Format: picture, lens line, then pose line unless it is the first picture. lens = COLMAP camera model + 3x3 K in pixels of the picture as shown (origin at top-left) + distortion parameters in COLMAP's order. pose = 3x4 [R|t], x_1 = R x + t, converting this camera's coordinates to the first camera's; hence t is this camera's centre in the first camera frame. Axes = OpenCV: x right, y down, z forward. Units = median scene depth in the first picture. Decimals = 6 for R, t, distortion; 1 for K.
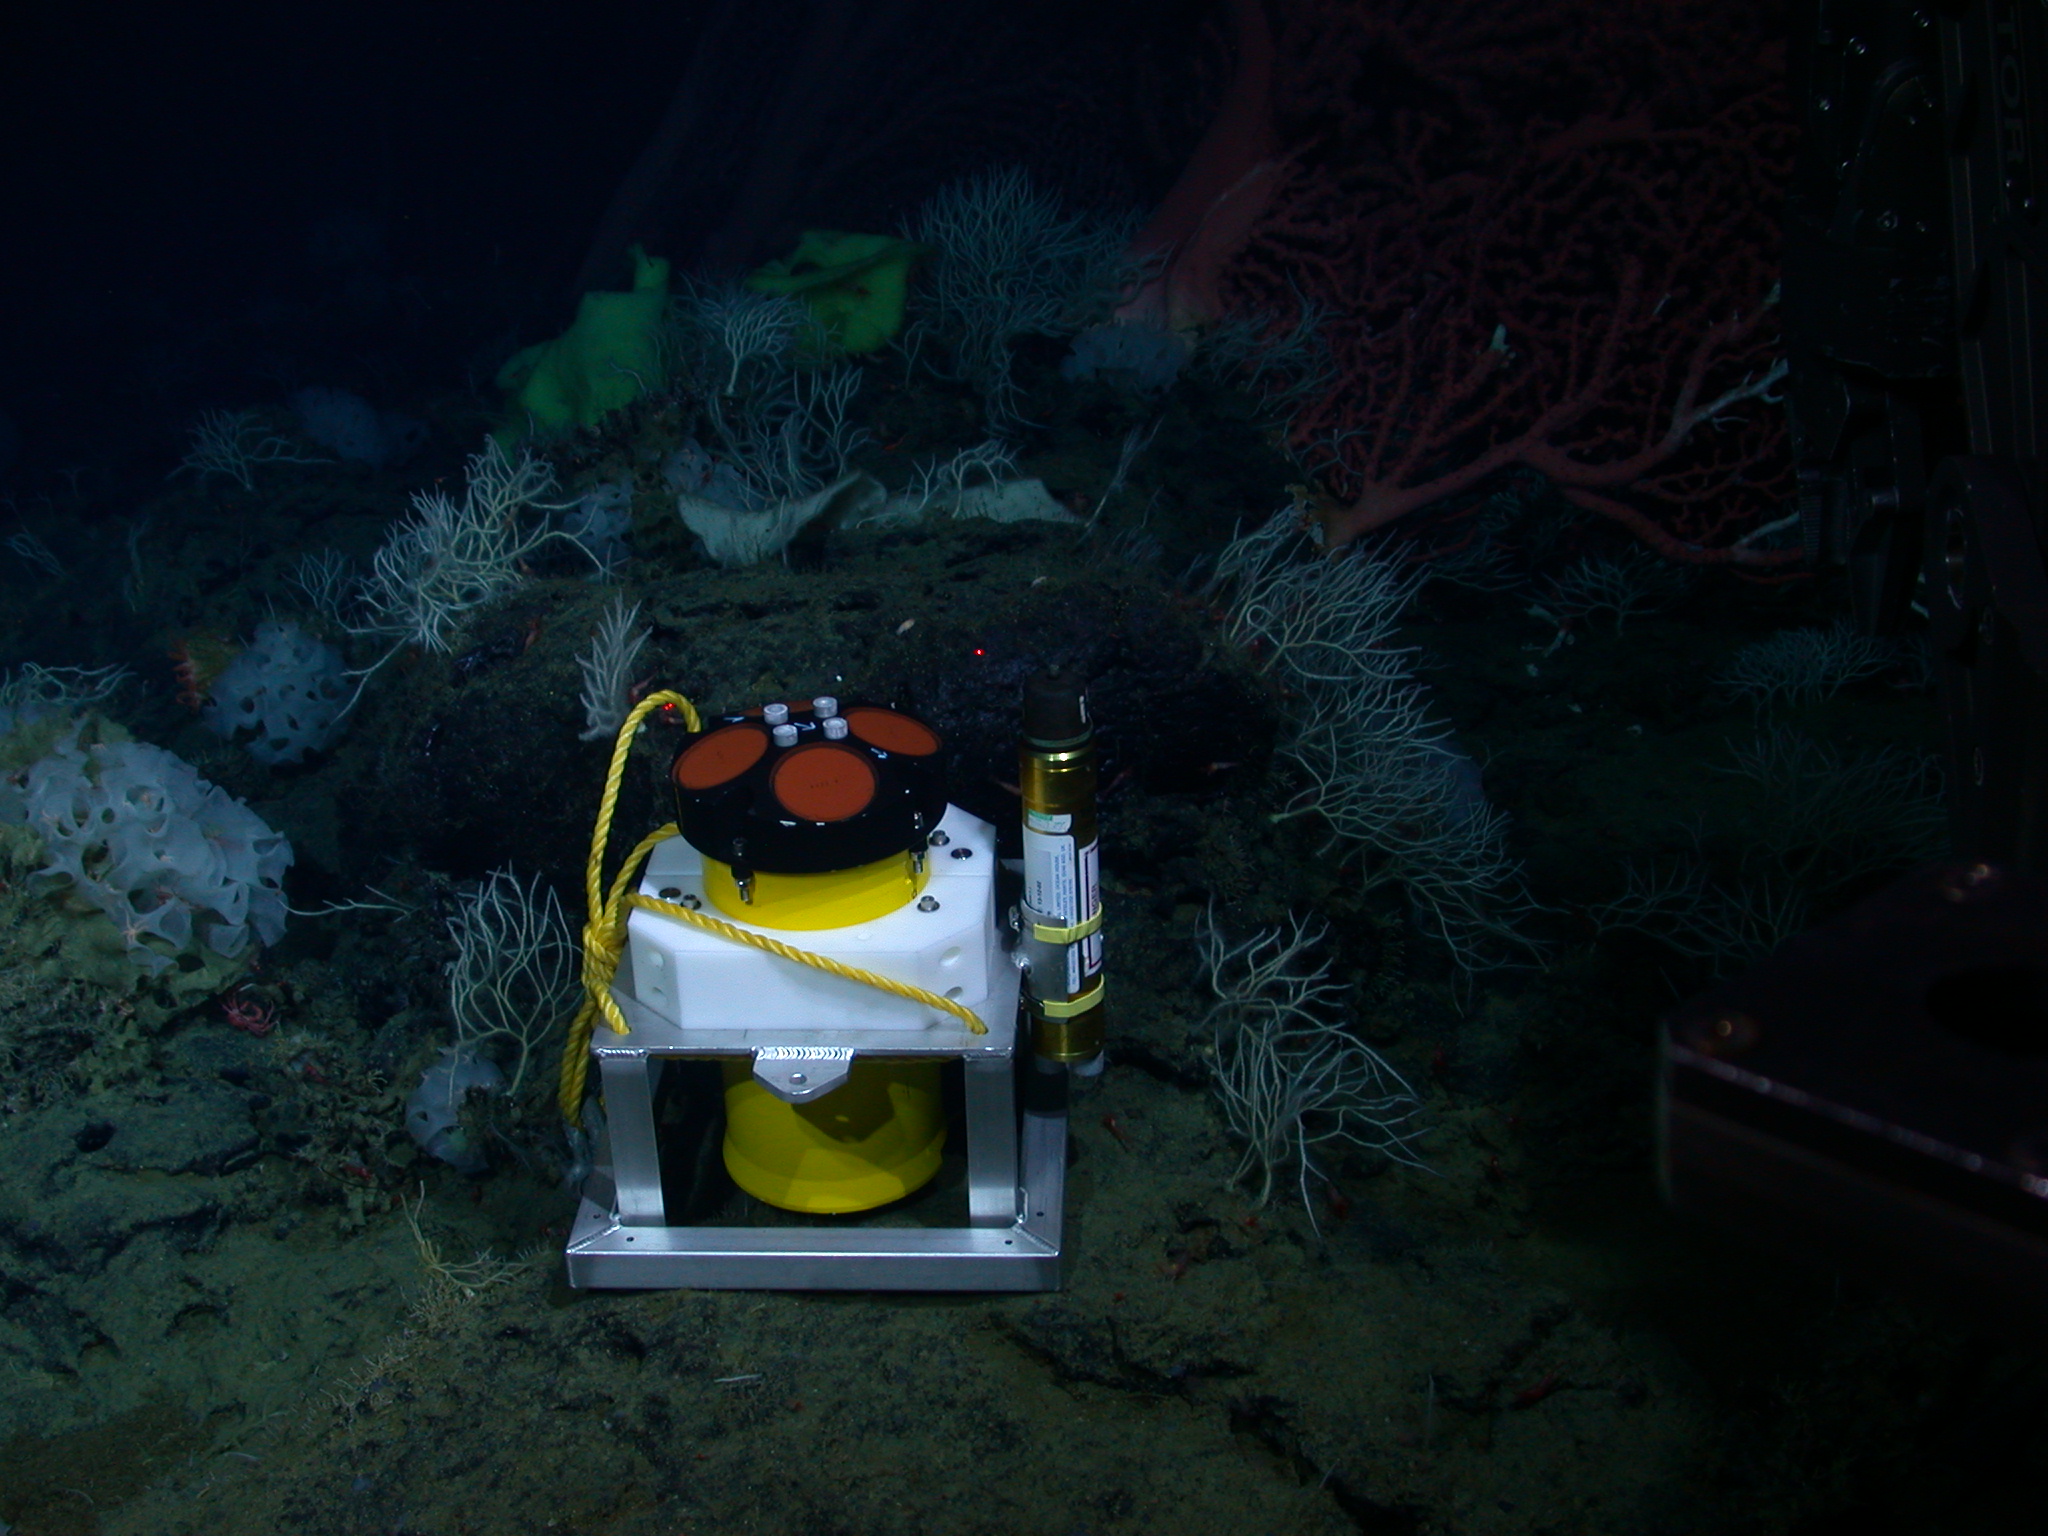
lens RADIAL K [[2681.7, 0, 1020.0], [0, 2681.7, 815.6], [0, 0, 1]] dist [-0.147011, 0.000000]
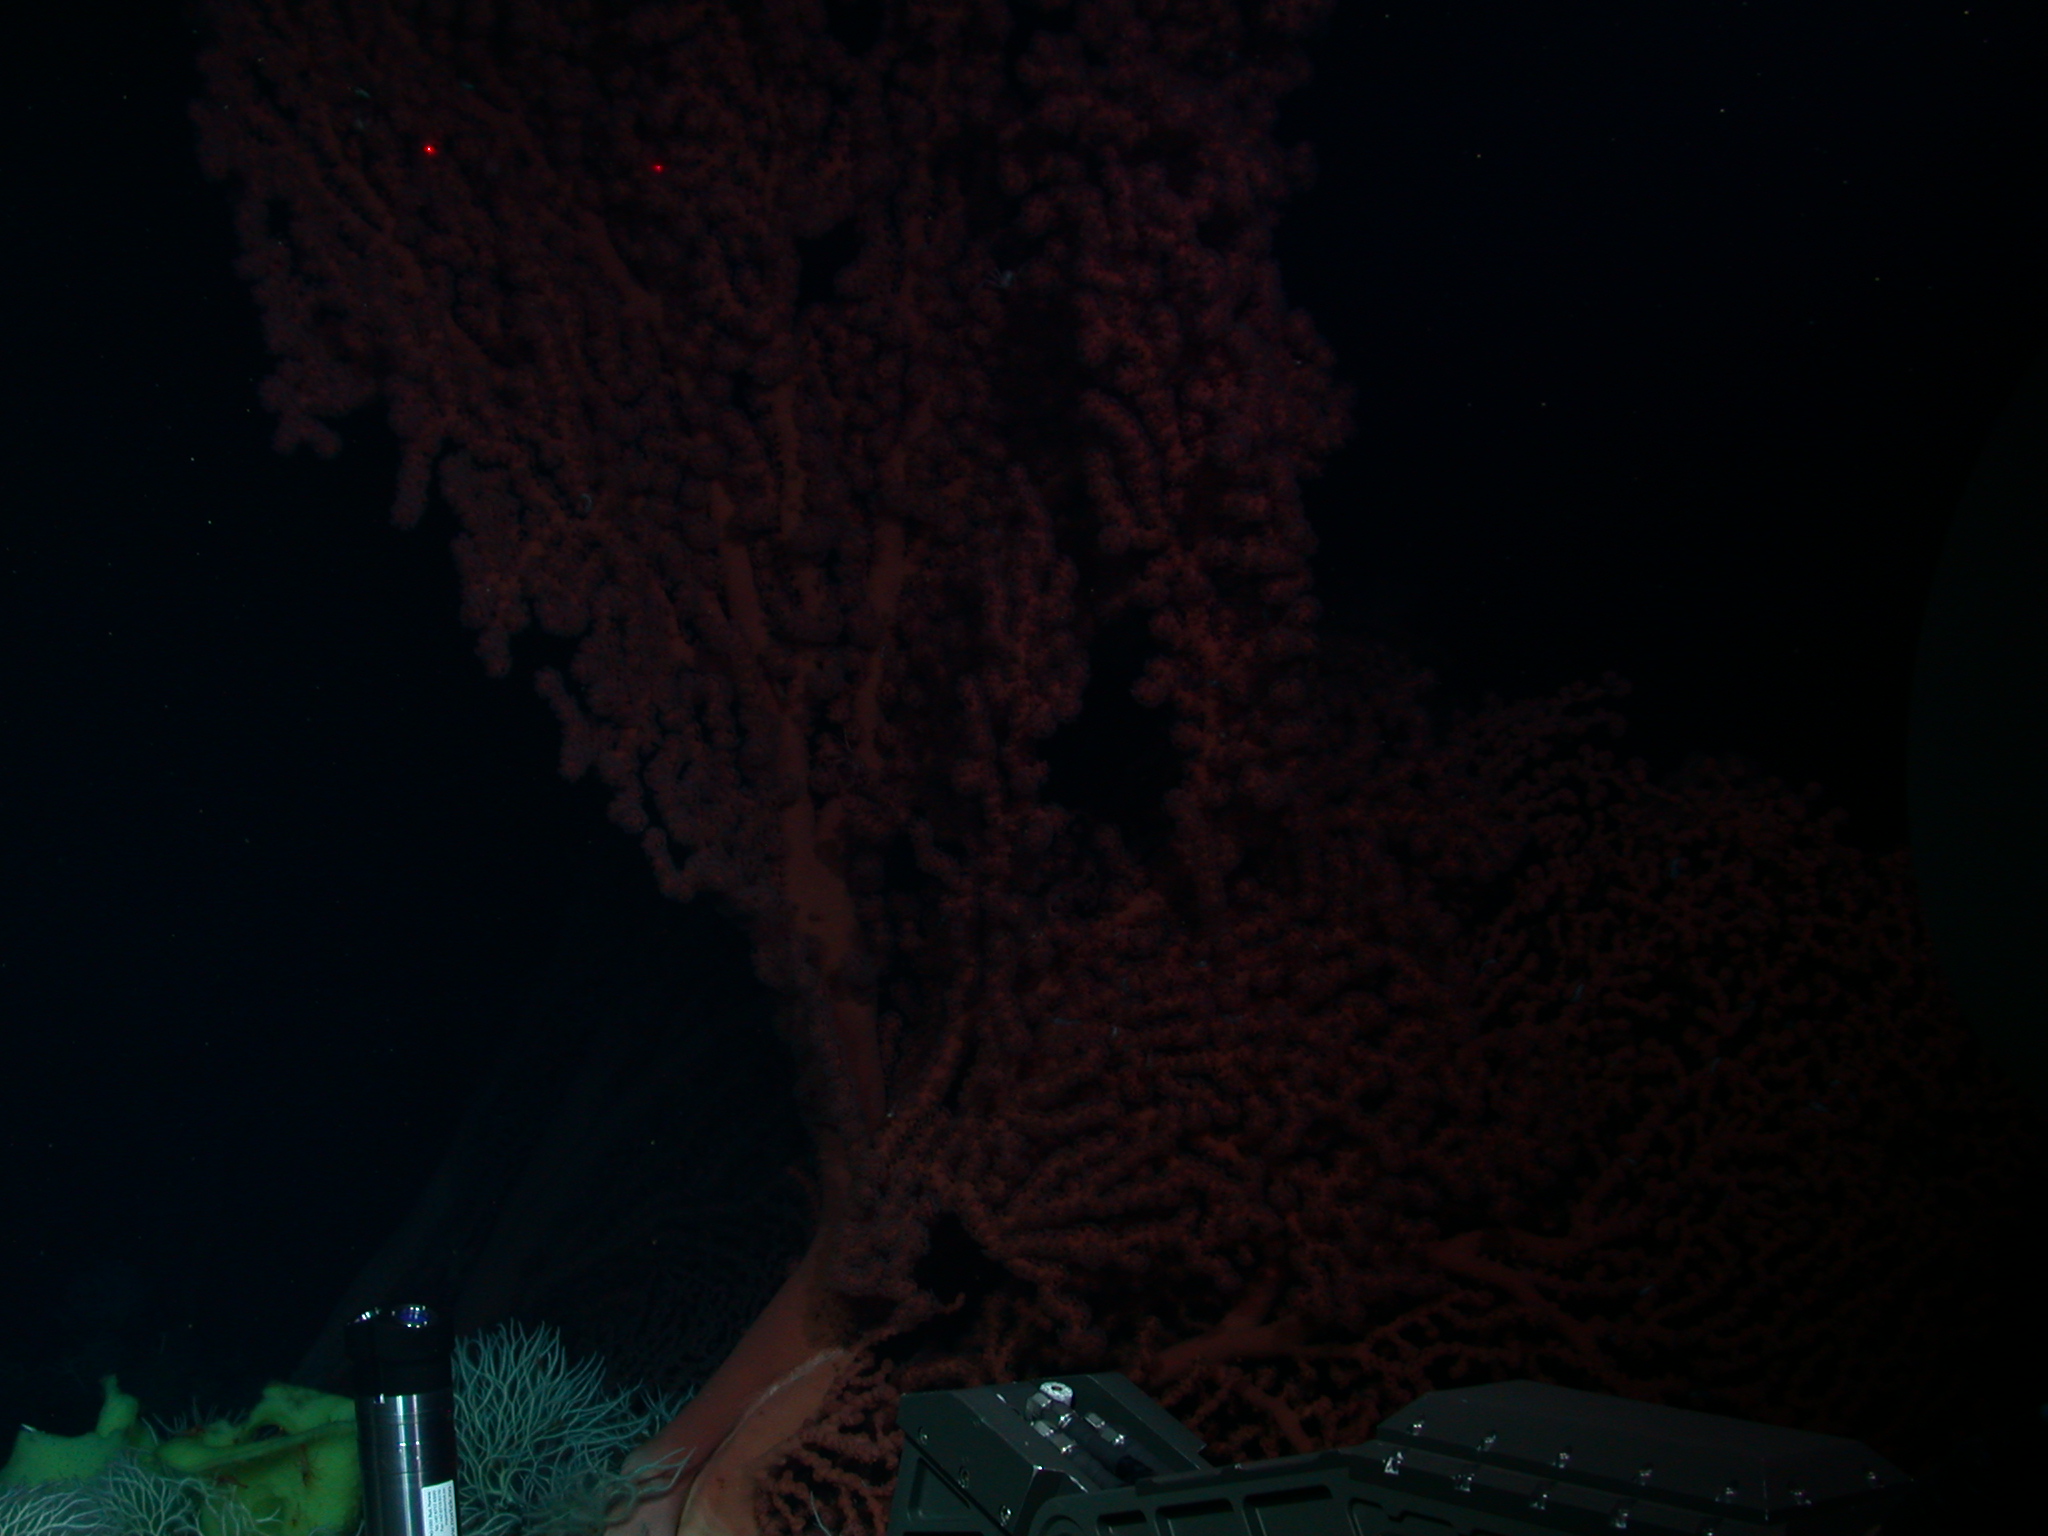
lens RADIAL K [[2681.7, 0, 1019.8], [0, 2681.7, 811.8], [0, 0, 1]] dist [-0.147011, 0.000000]
pose [[0.996075, 0.056443, -0.068178, 0.279363], [-0.078169, 0.922298, -0.378491, -0.143146], [0.041518, 0.382335, 0.923090, 0.311212]]
